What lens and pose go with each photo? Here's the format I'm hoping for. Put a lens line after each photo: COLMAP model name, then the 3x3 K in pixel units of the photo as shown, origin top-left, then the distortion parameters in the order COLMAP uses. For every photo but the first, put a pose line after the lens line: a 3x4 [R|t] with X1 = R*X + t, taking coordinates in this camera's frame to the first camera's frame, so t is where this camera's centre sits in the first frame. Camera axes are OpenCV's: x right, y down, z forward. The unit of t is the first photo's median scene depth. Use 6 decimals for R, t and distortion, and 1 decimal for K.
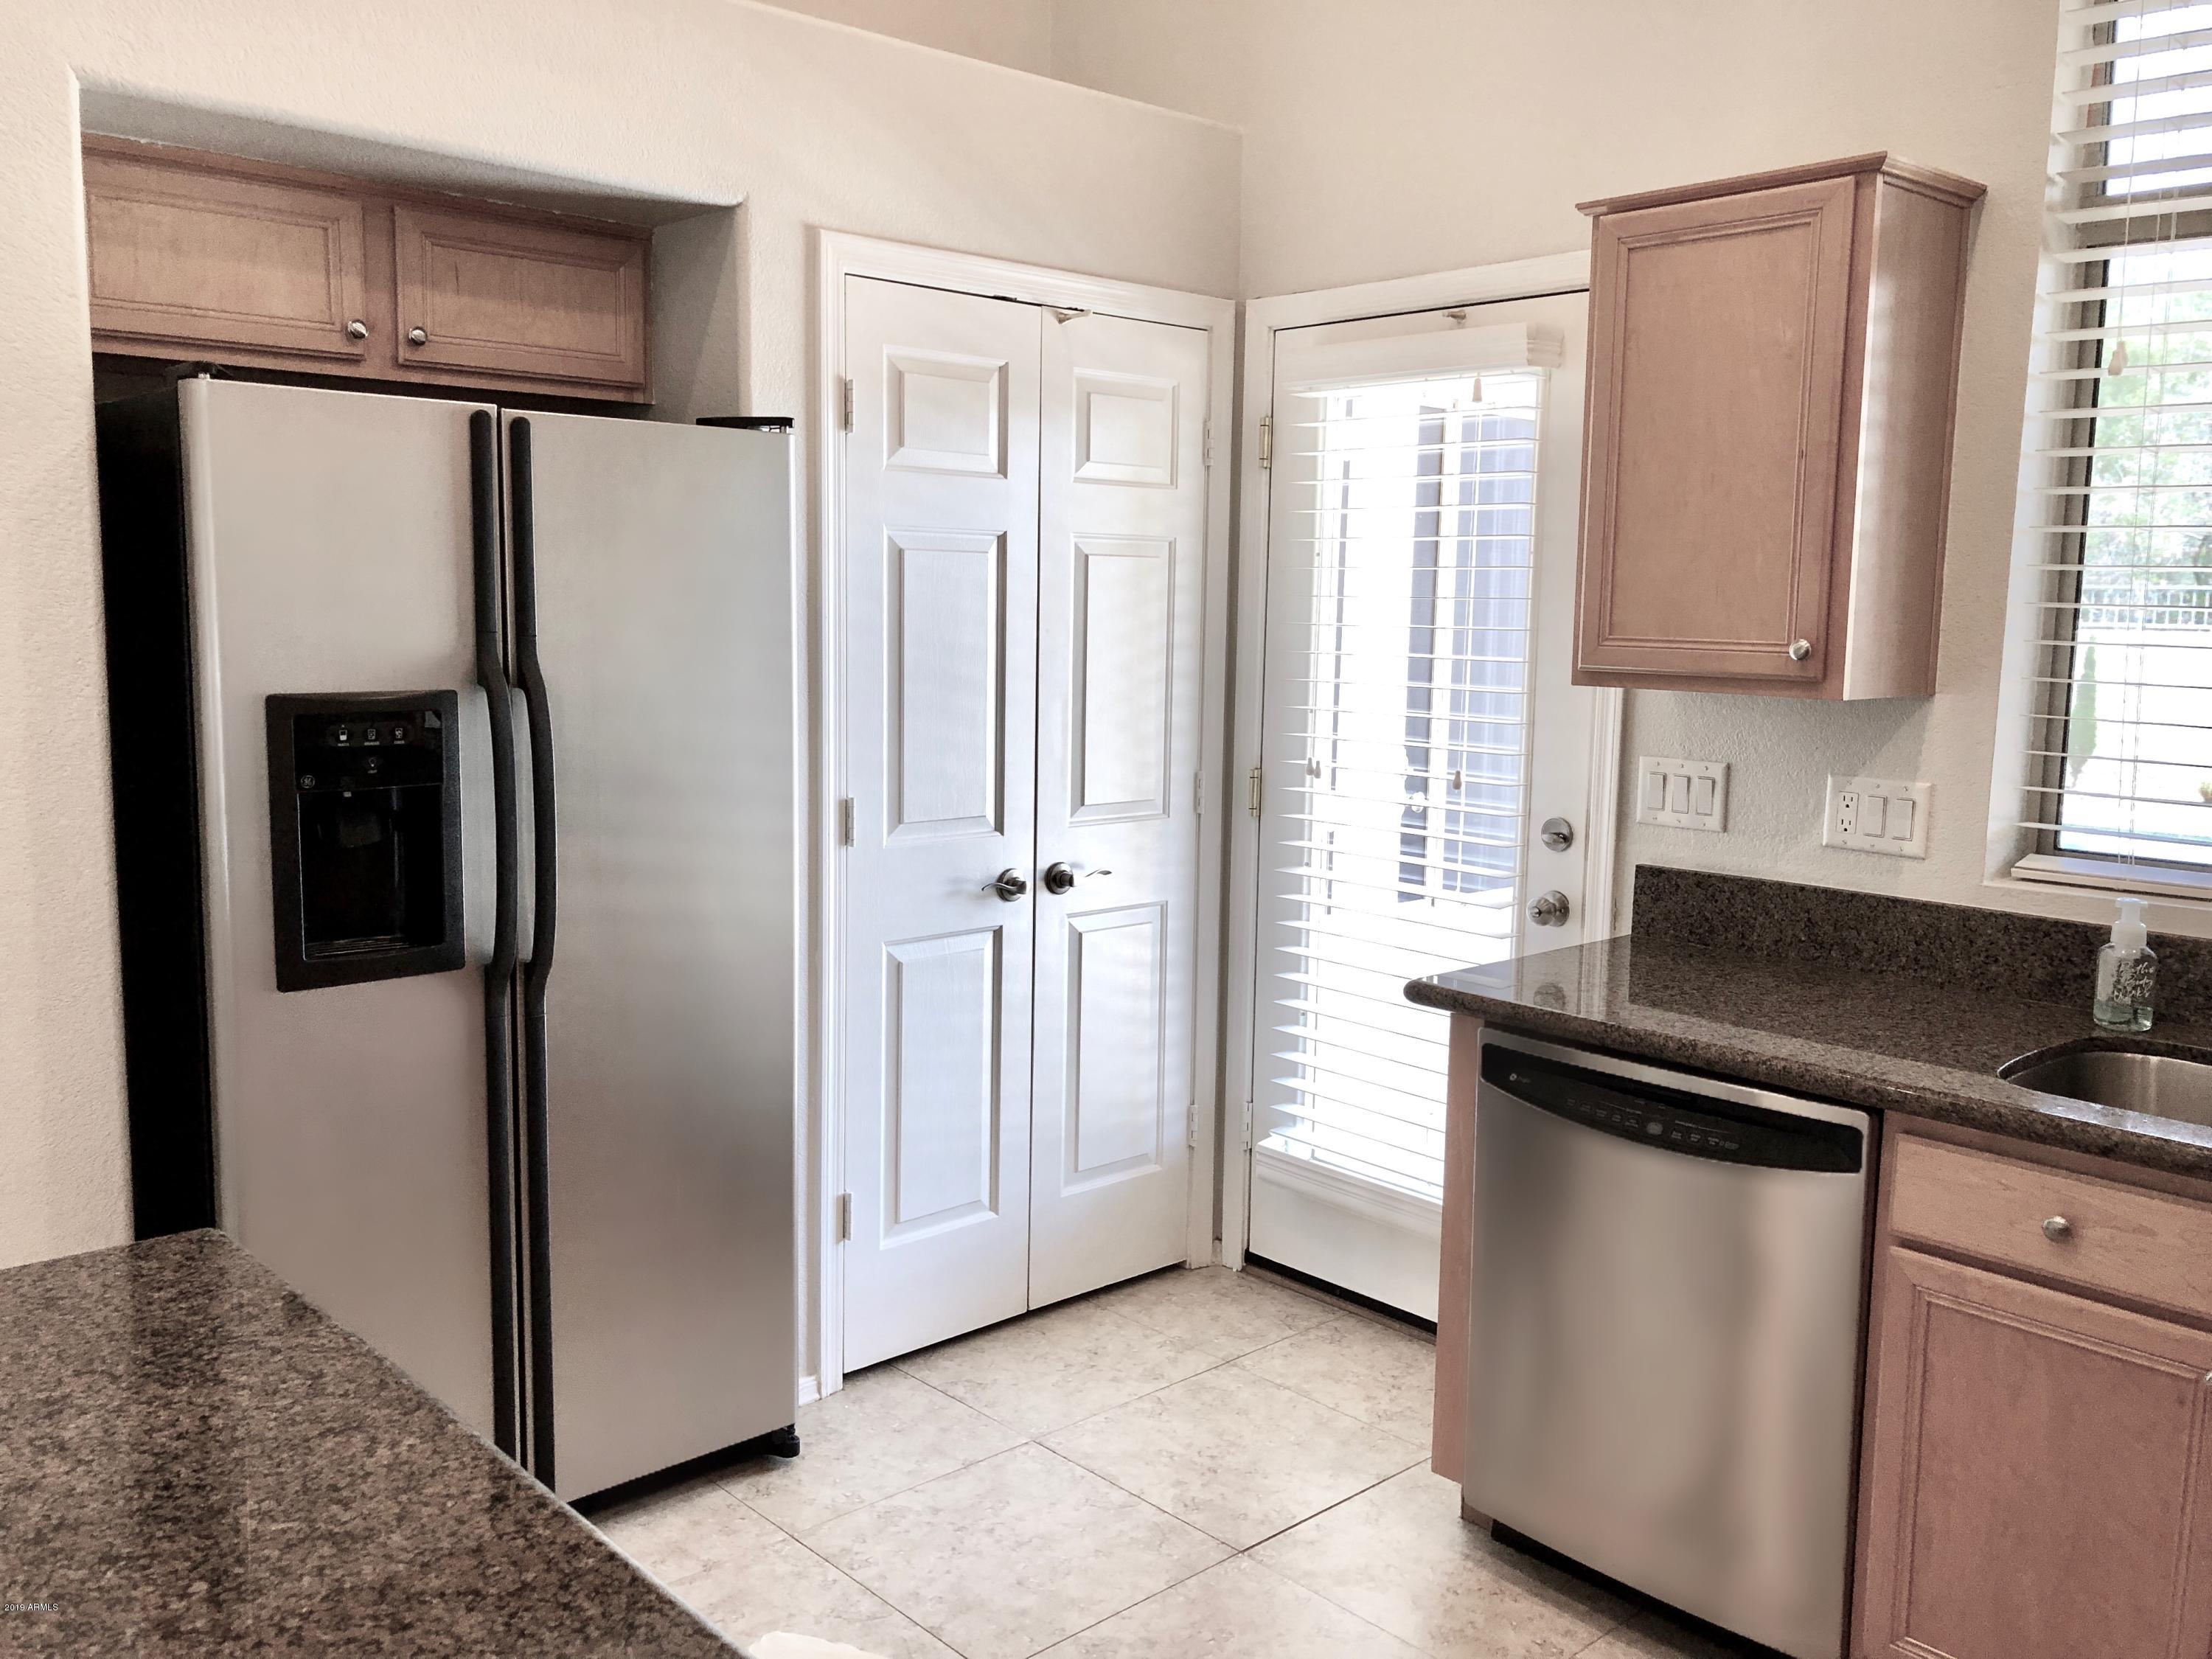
lens RADIAL K [[1839.7, 0, 1112.6], [0, 1839.7, 835.7], [0, 0, 1]] dist [0.022137, -0.009593]
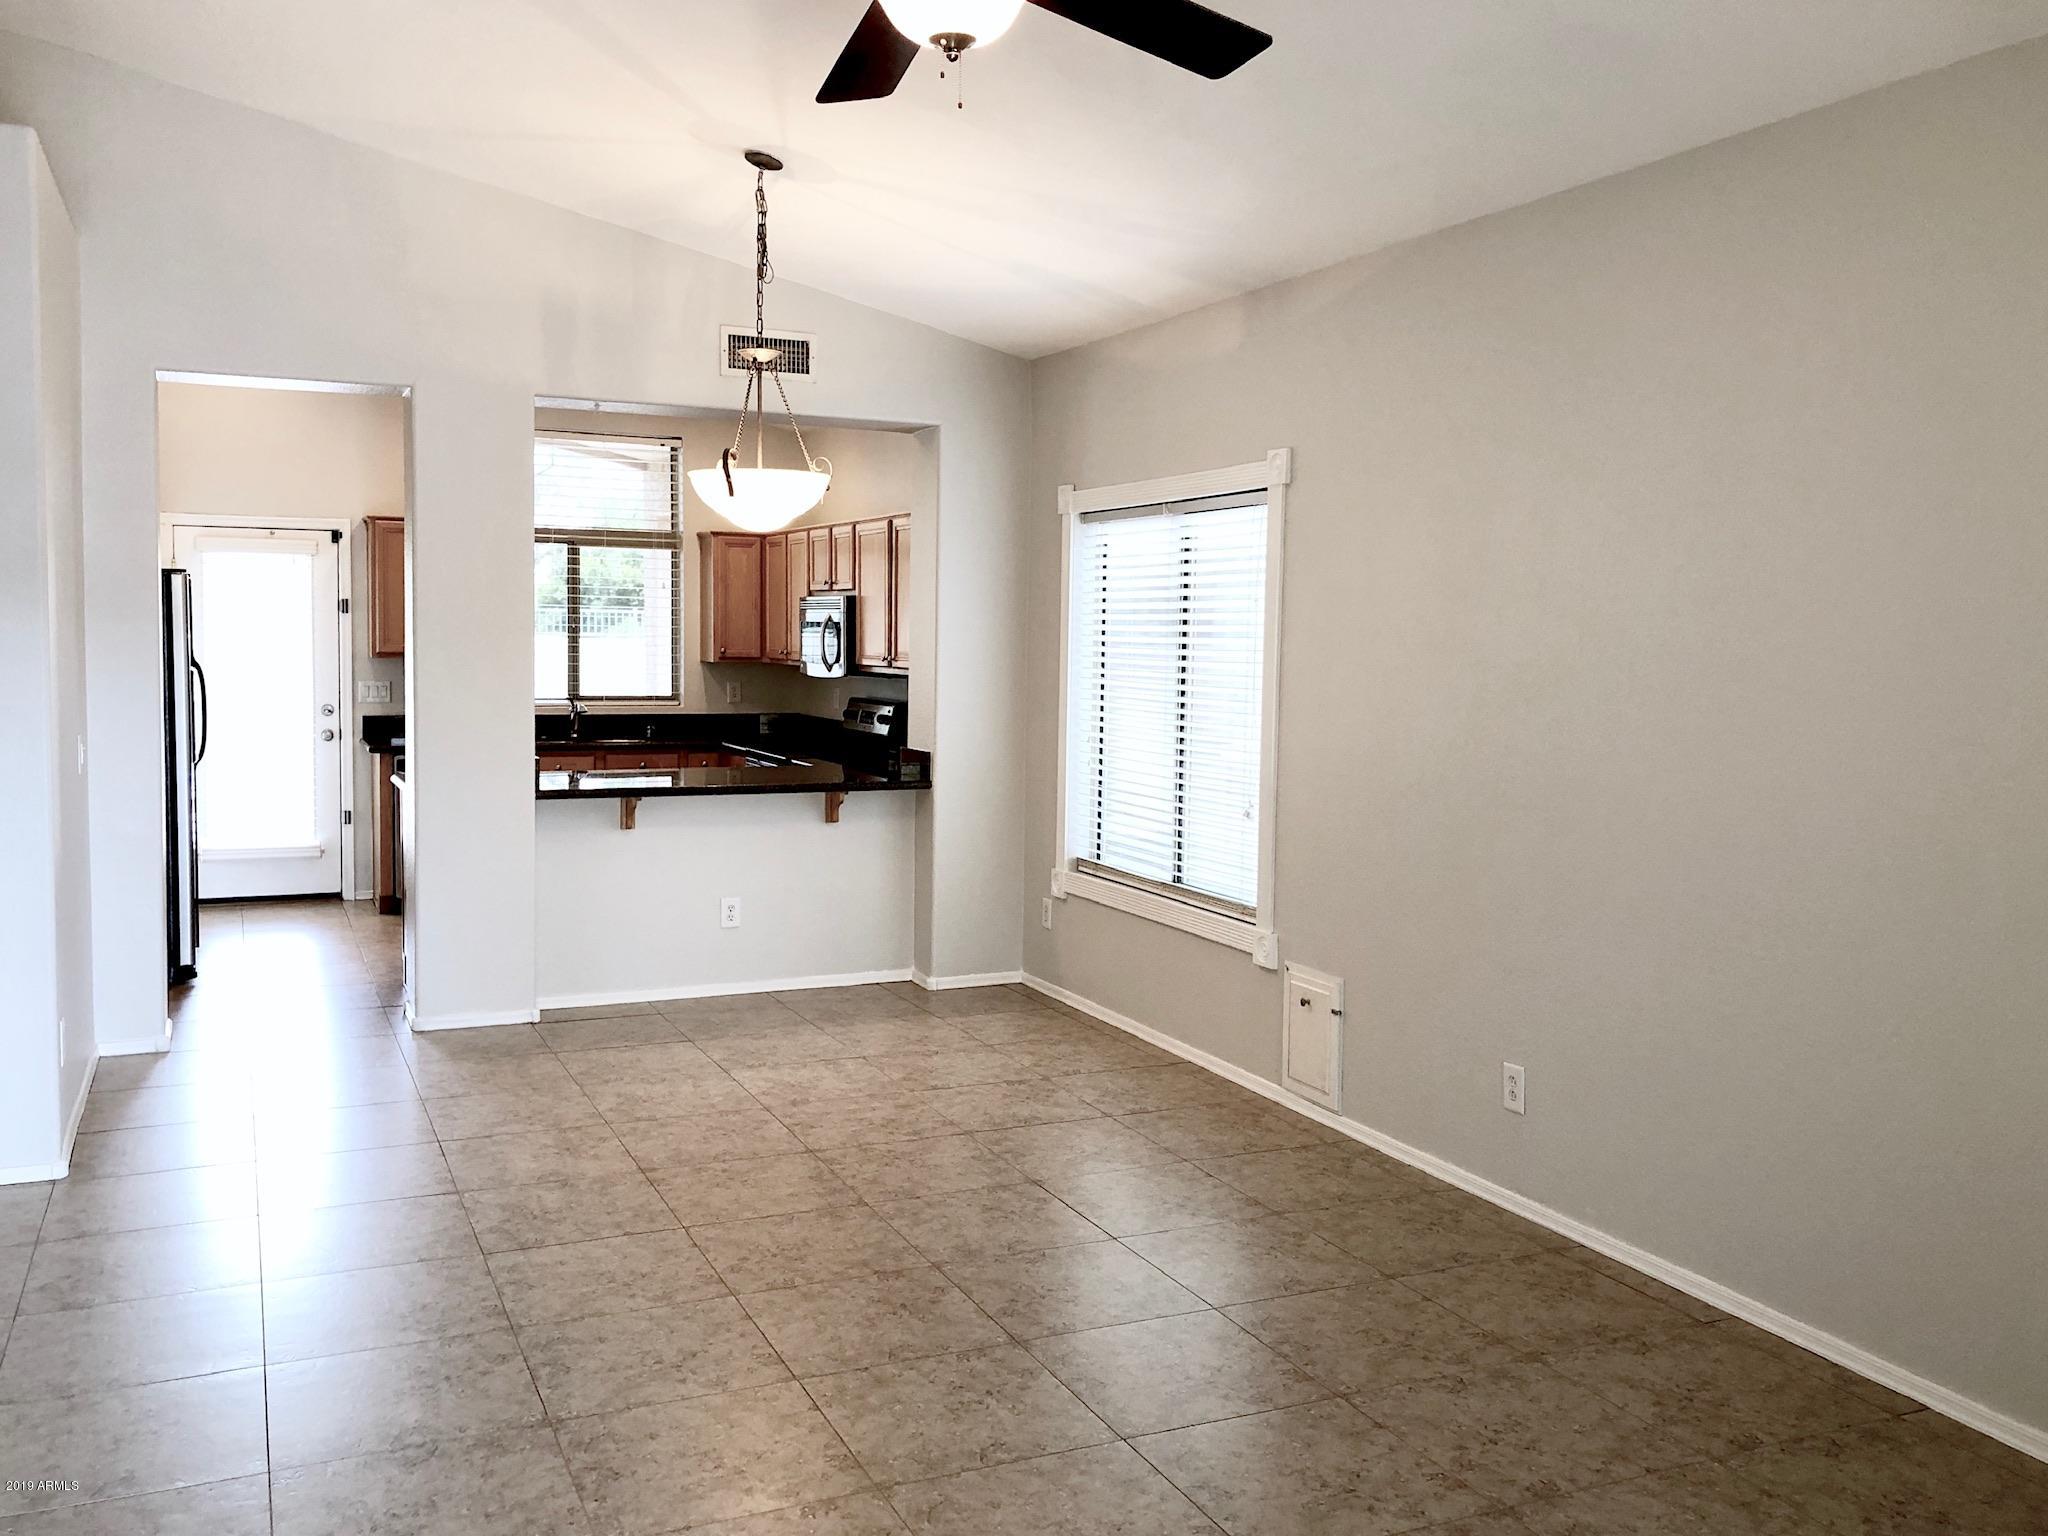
lens RADIAL K [[1703.3, 0, 1043.5], [0, 1703.3, 756.4], [0, 0, 1]] dist [0.022137, -0.009593]
pose [[0.295916, -0.079020, 0.951940, -2.369371], [0.114094, 0.992362, 0.046909, 0.088237], [-0.948376, 0.094730, 0.302671, -1.062450]]
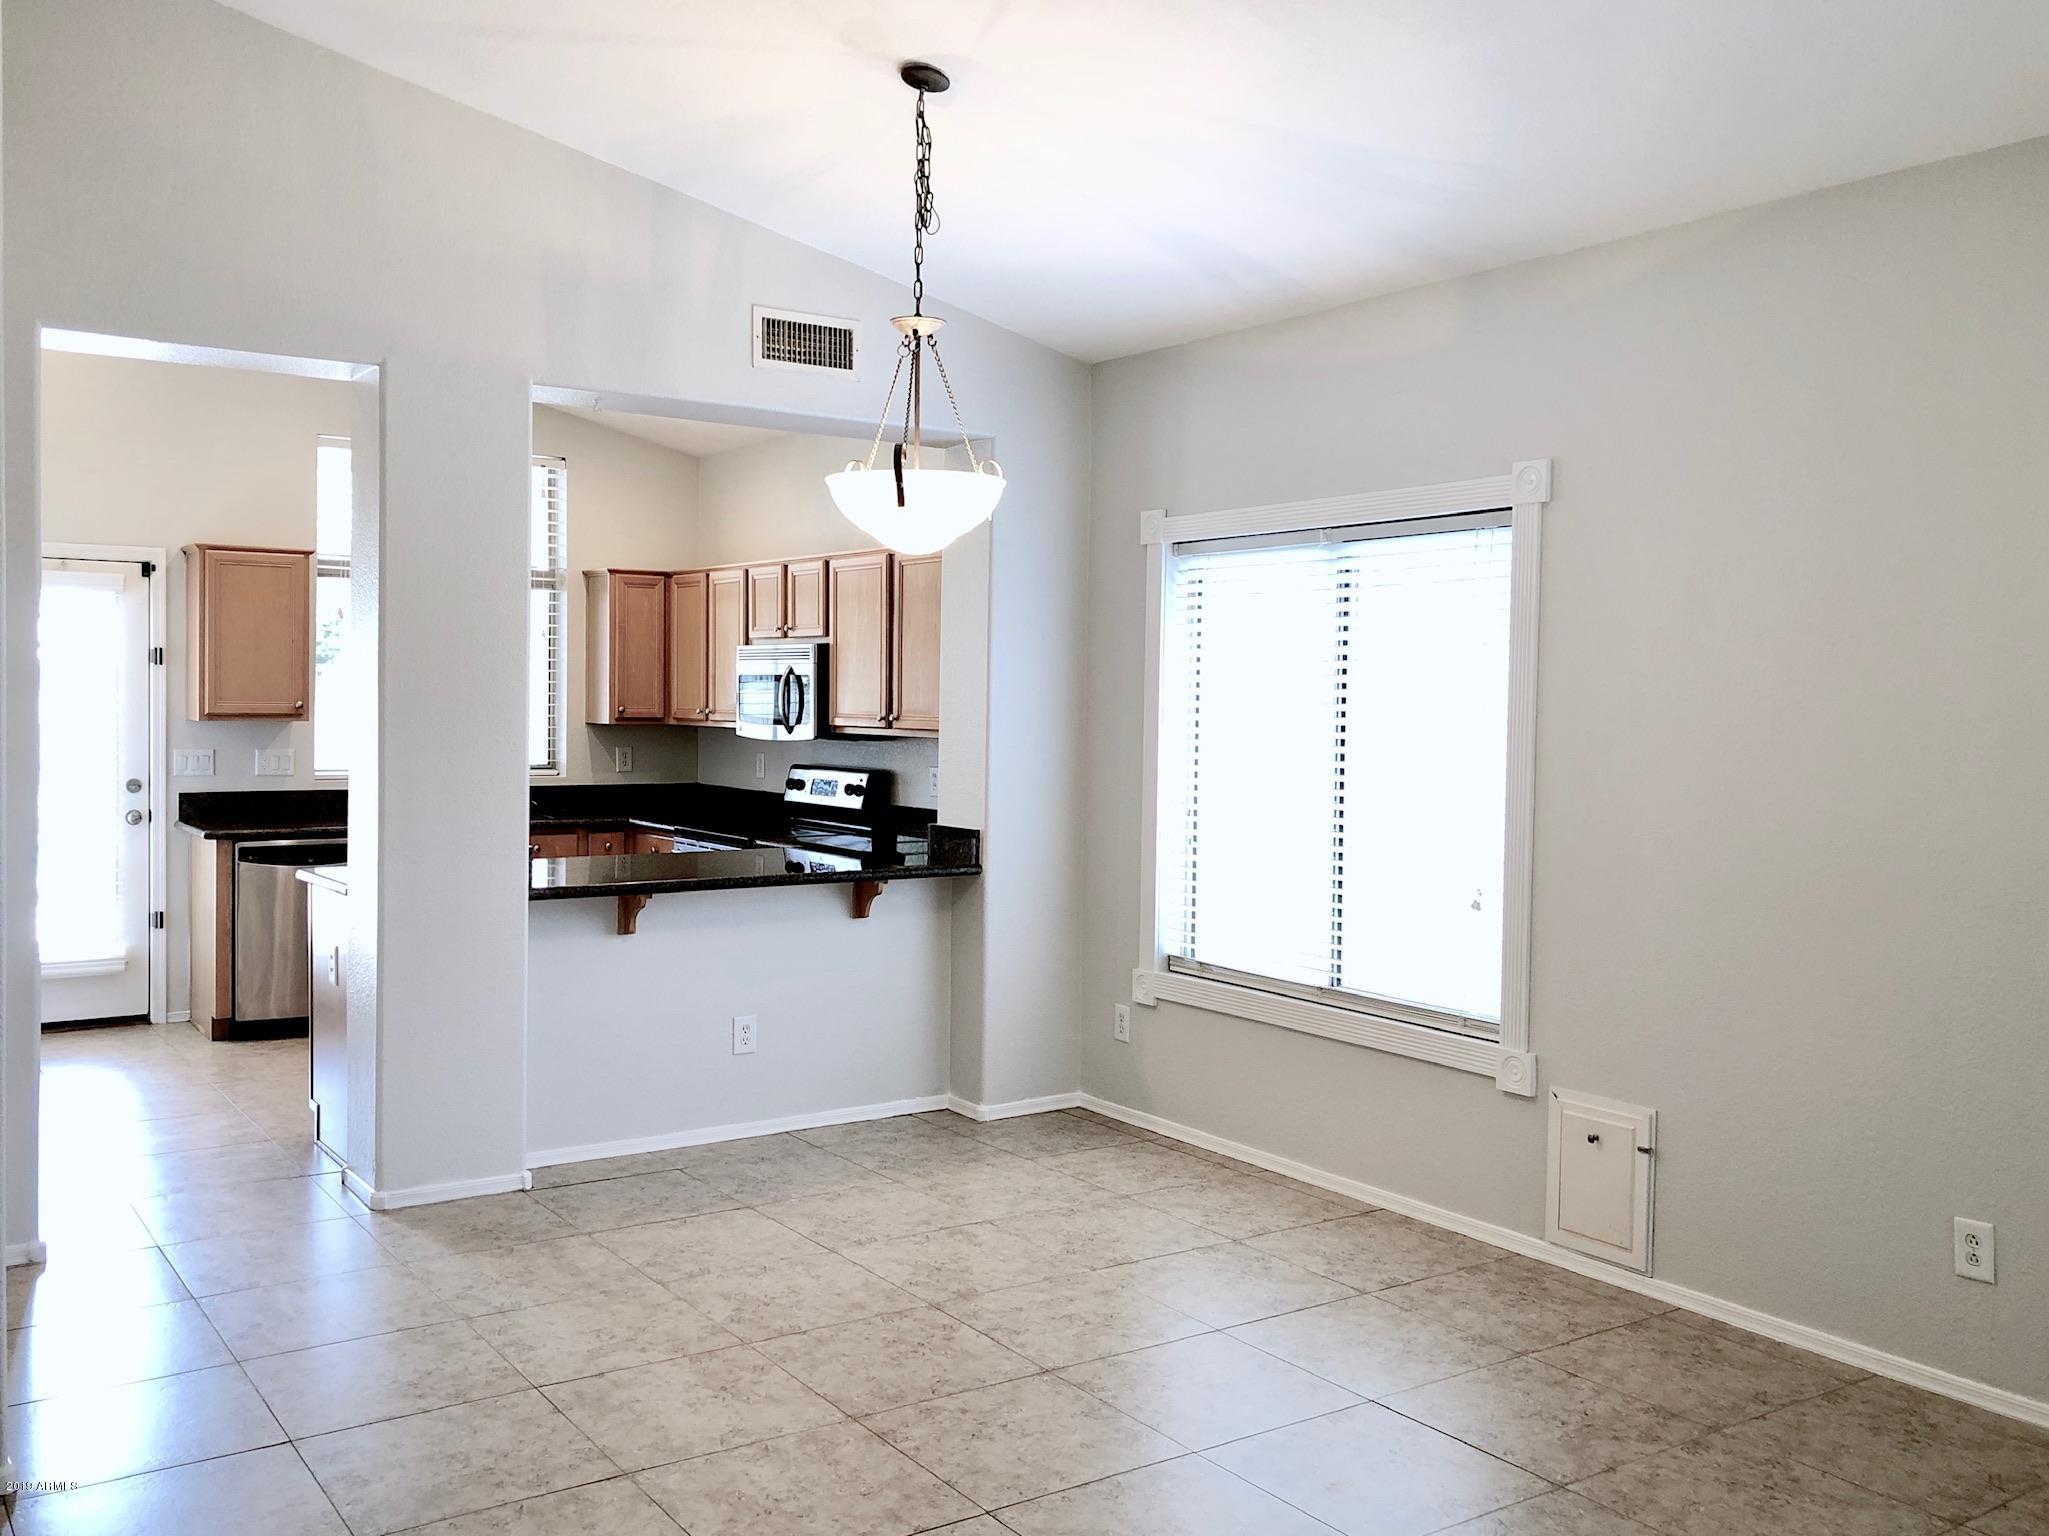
lens RADIAL K [[1761.8, 0, 1004.2], [0, 1761.8, 765.0], [0, 0, 1]] dist [0.010064, -0.018715]
pose [[0.143037, -0.051278, 0.988388, -2.141004], [0.118410, 0.992371, 0.034348, 0.032371], [-0.982609, 0.112122, 0.148018, -0.510190]]
